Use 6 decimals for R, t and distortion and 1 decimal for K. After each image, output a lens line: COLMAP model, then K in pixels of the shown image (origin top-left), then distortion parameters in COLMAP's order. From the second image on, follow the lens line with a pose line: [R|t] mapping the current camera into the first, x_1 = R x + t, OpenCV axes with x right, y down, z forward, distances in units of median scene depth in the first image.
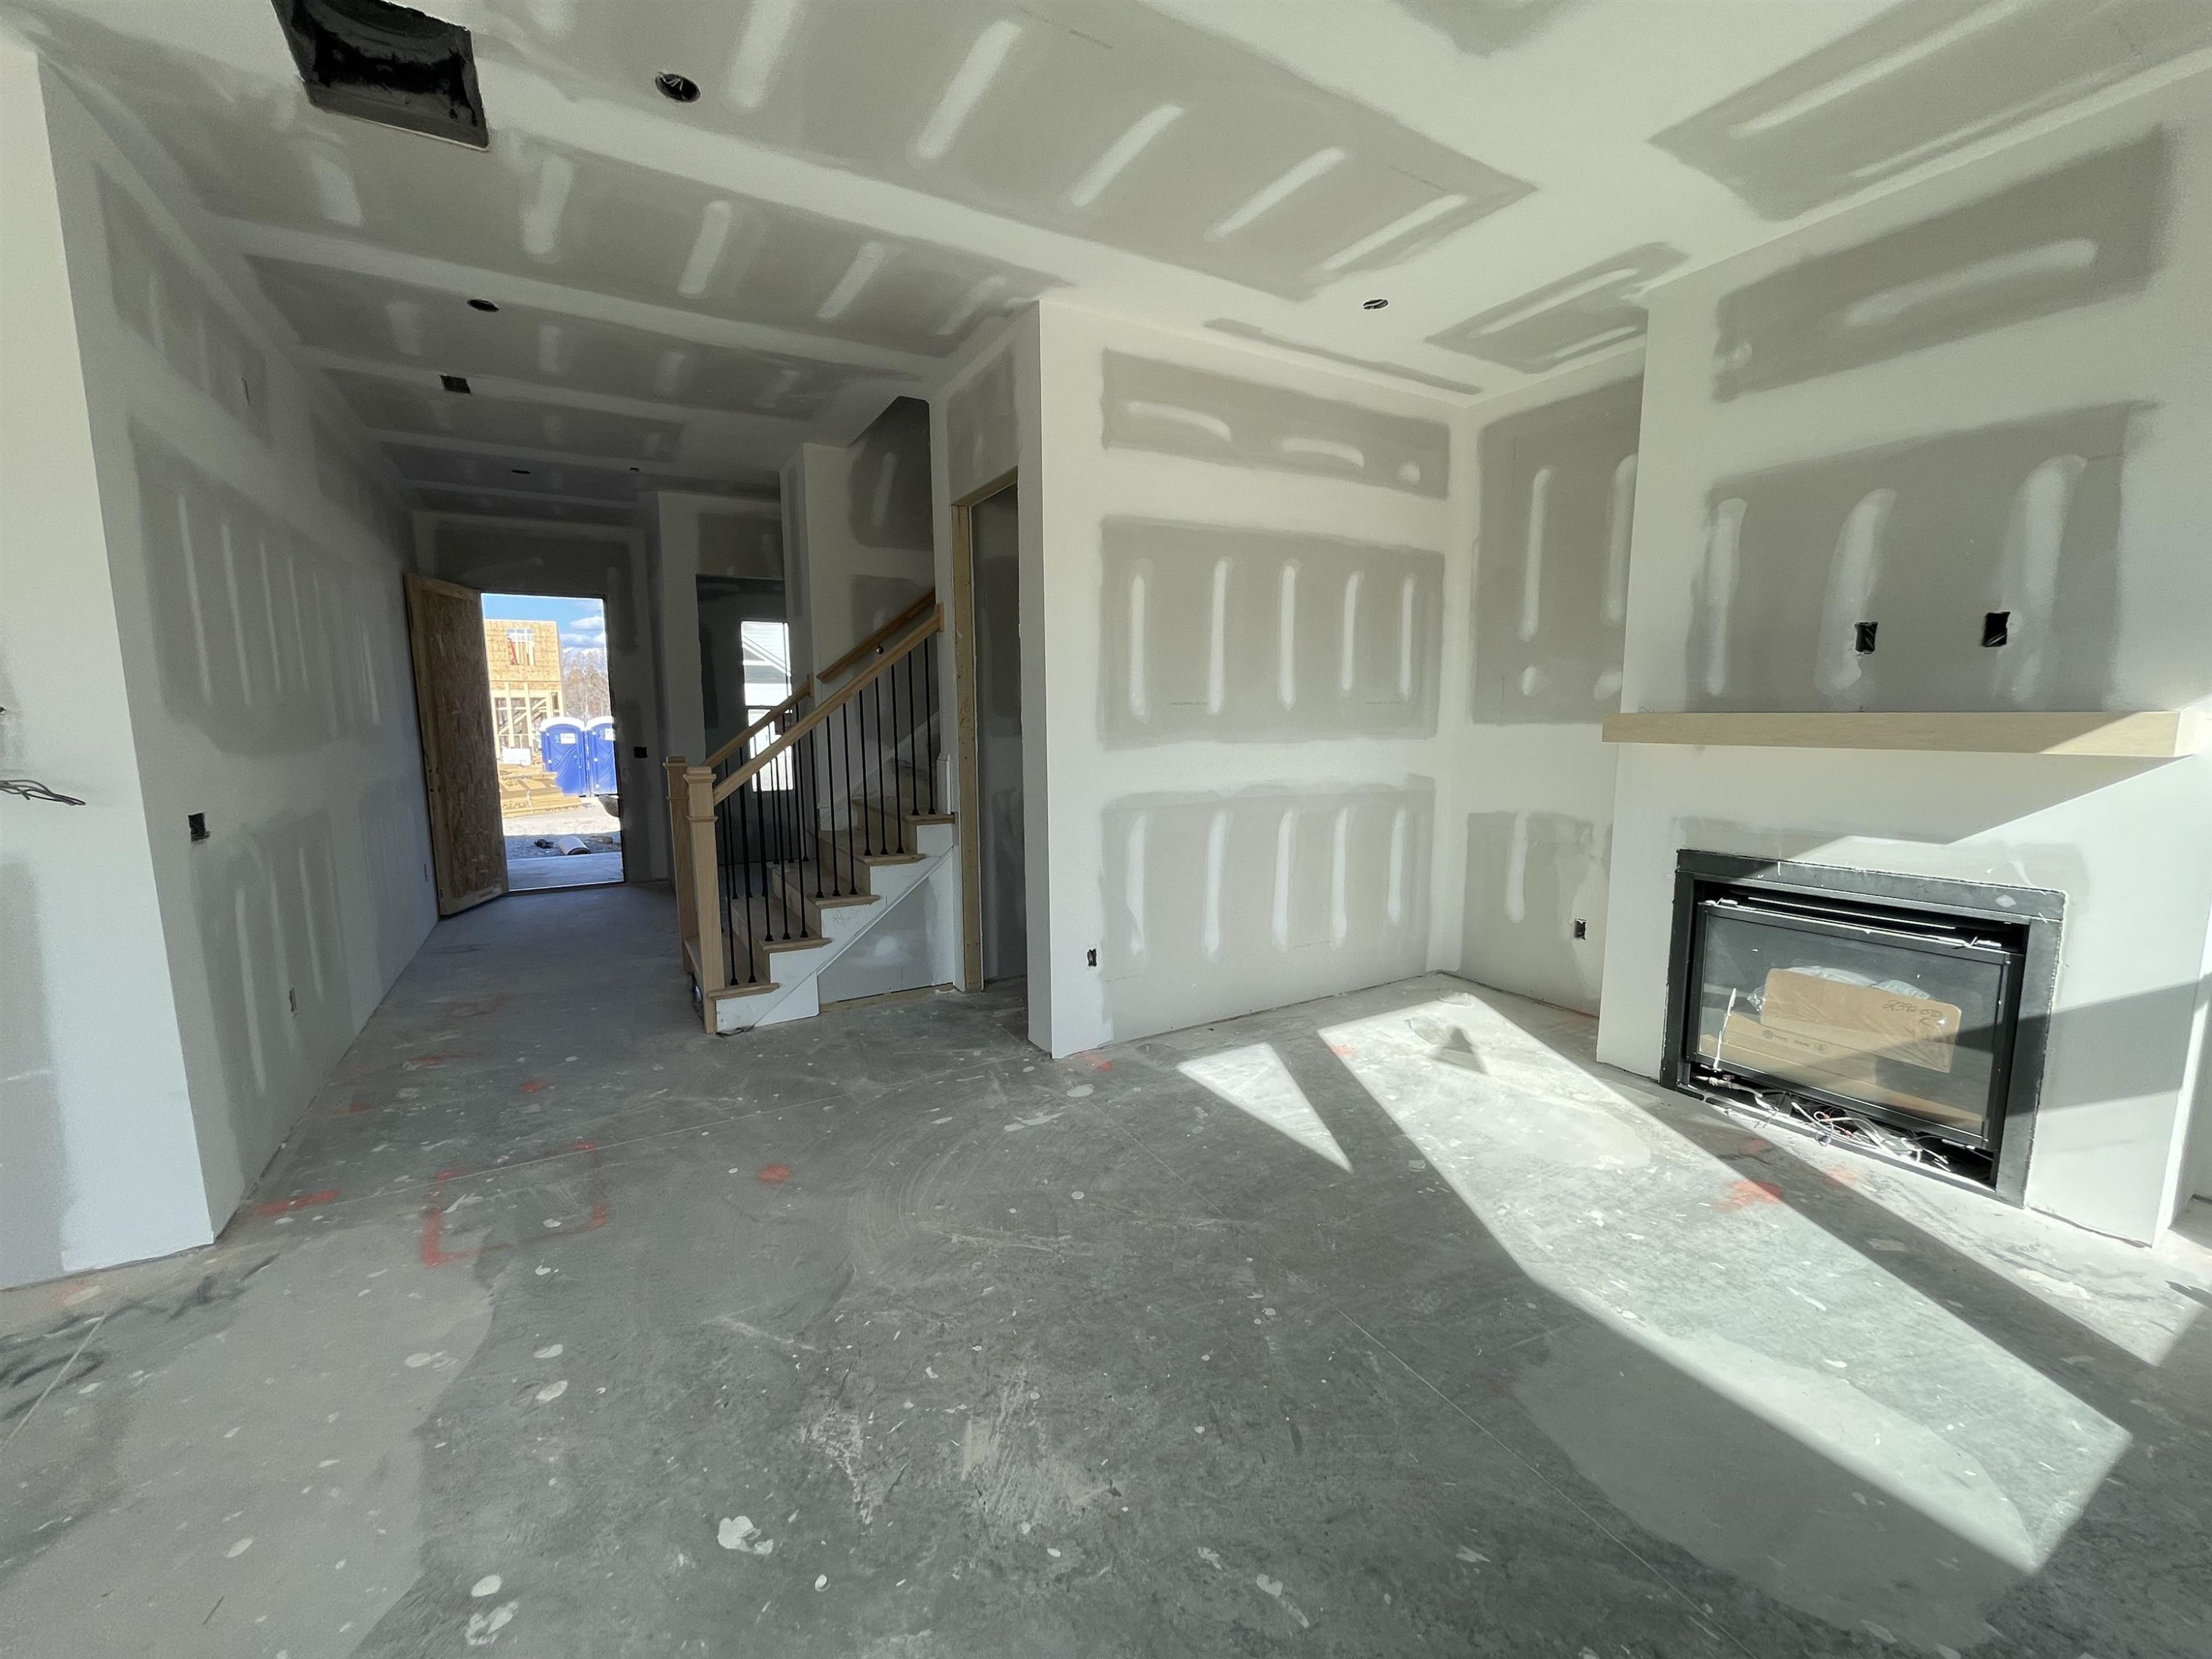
lens RADIAL K [[889.0, 0, 1103.4], [0, 889.0, 831.5], [0, 0, 1]] dist [-0.002250, -0.000787]
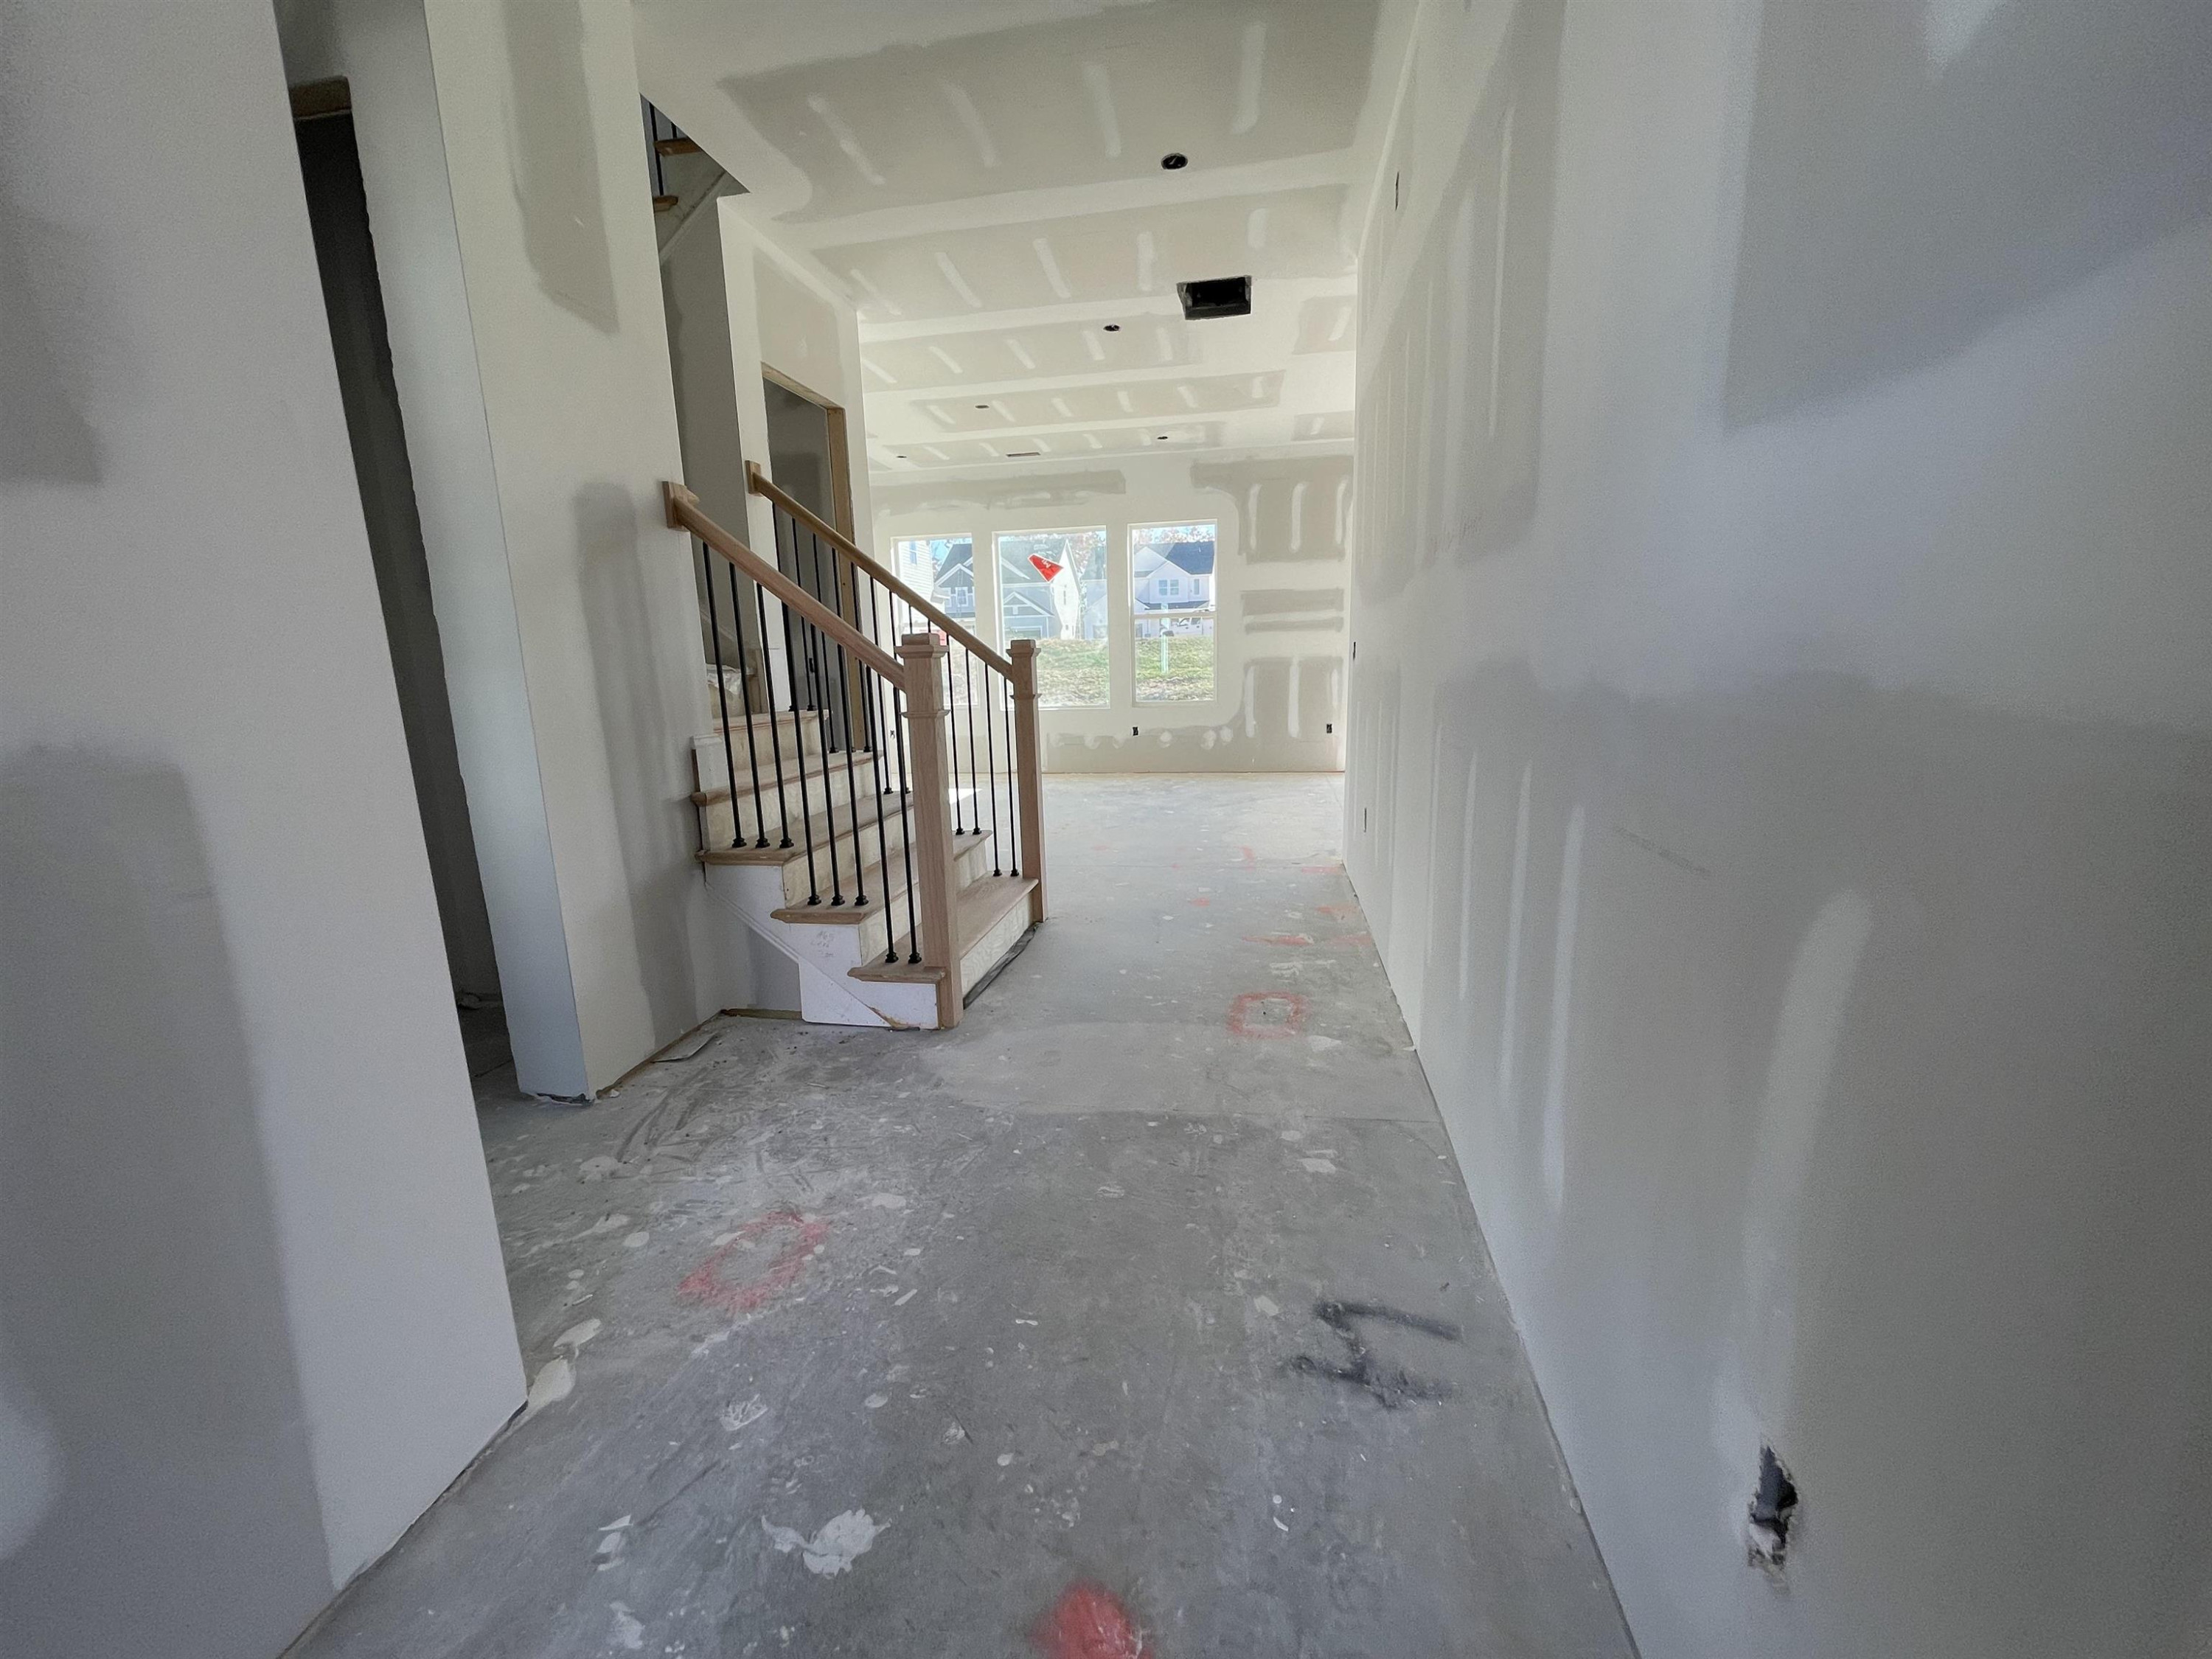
lens RADIAL K [[889.0, 0, 1103.4], [0, 889.0, 831.5], [0, 0, 1]] dist [-0.002250, -0.000787]
pose [[-0.760612, -0.096064, 0.642061, -1.631530], [0.119207, 0.951510, 0.283581, -0.193912], [-0.638169, 0.292234, -0.712278, 2.394648]]
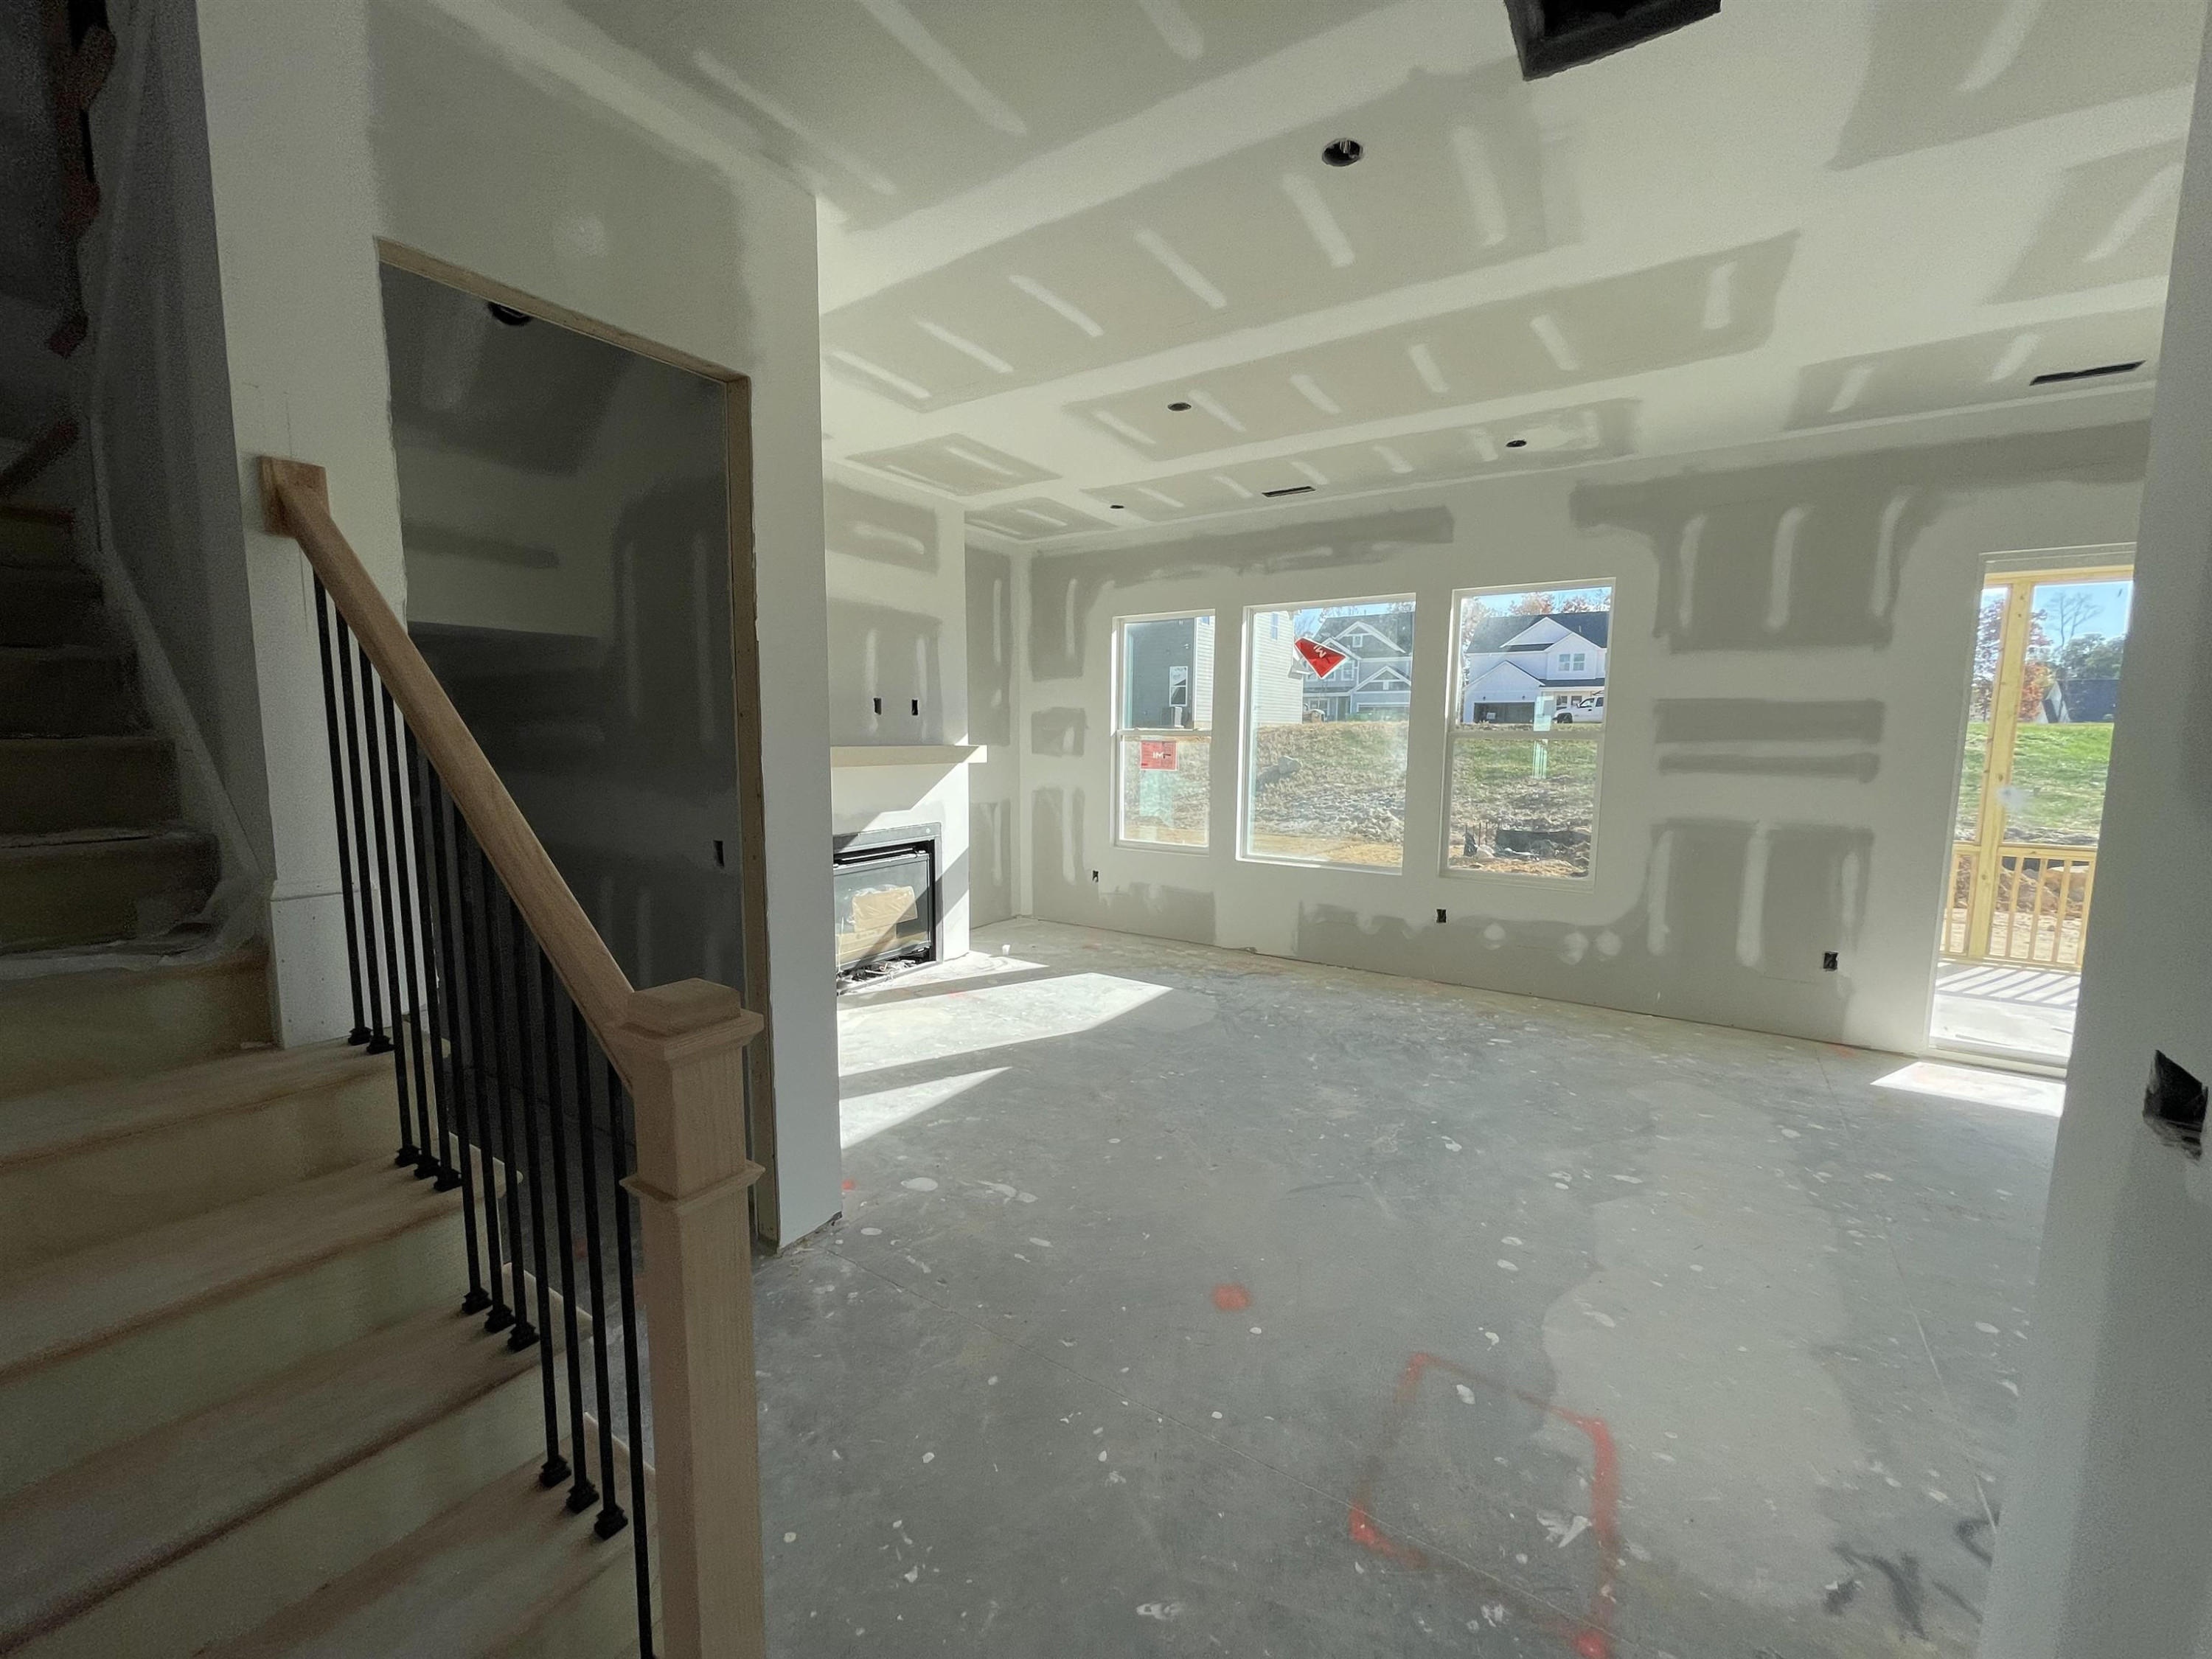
lens RADIAL K [[889.0, 0, 1103.4], [0, 889.0, 831.5], [0, 0, 1]] dist [-0.002250, -0.000787]
pose [[-0.441043, -0.095974, 0.892340, -1.055882], [0.114793, 0.980067, 0.162146, -0.210167], [-0.890114, 0.173948, -0.421235, 1.421981]]
